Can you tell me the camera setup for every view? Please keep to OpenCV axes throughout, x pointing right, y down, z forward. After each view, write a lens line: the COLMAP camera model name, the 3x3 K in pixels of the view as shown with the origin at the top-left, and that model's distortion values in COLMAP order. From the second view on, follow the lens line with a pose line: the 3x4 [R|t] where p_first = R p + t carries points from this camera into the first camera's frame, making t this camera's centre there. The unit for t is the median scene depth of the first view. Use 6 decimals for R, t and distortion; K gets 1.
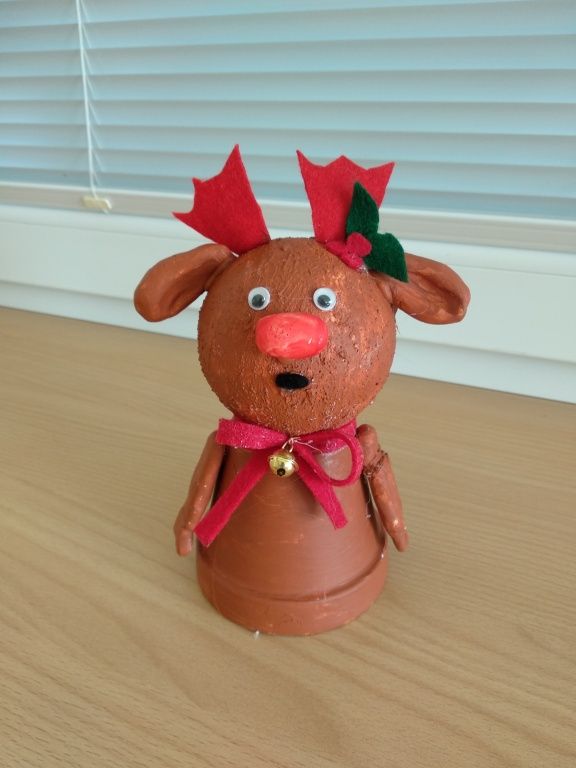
lens RADIAL K [[637.1, 0, 285.7], [0, 637.1, 386.3], [0, 0, 1]] dist [0.000085, -0.044867]
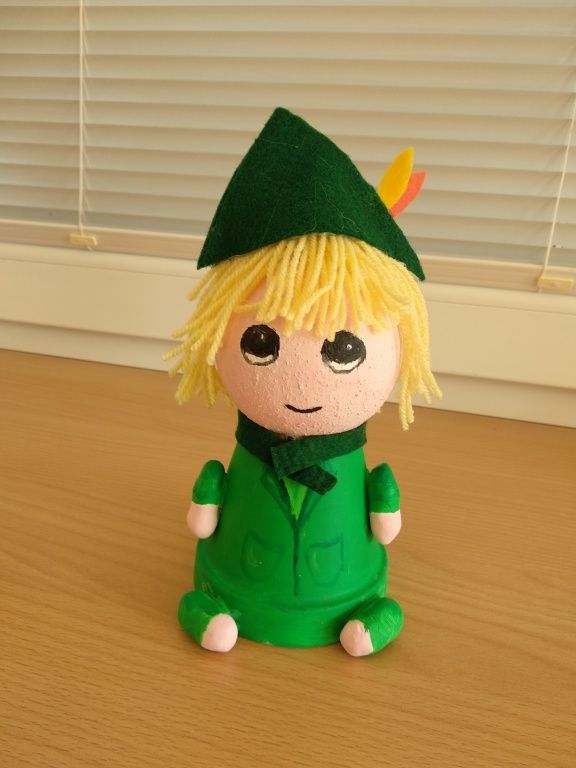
lens RADIAL K [[637.1, 0, 288.3], [0, 637.1, 384.6], [0, 0, 1]] dist [0.000085, -0.044867]
pose [[0.983481, 0.004219, 0.180963, -0.299539], [0.017896, 0.992564, -0.120400, 0.169776], [-0.180125, 0.121649, 0.976092, -0.136263]]
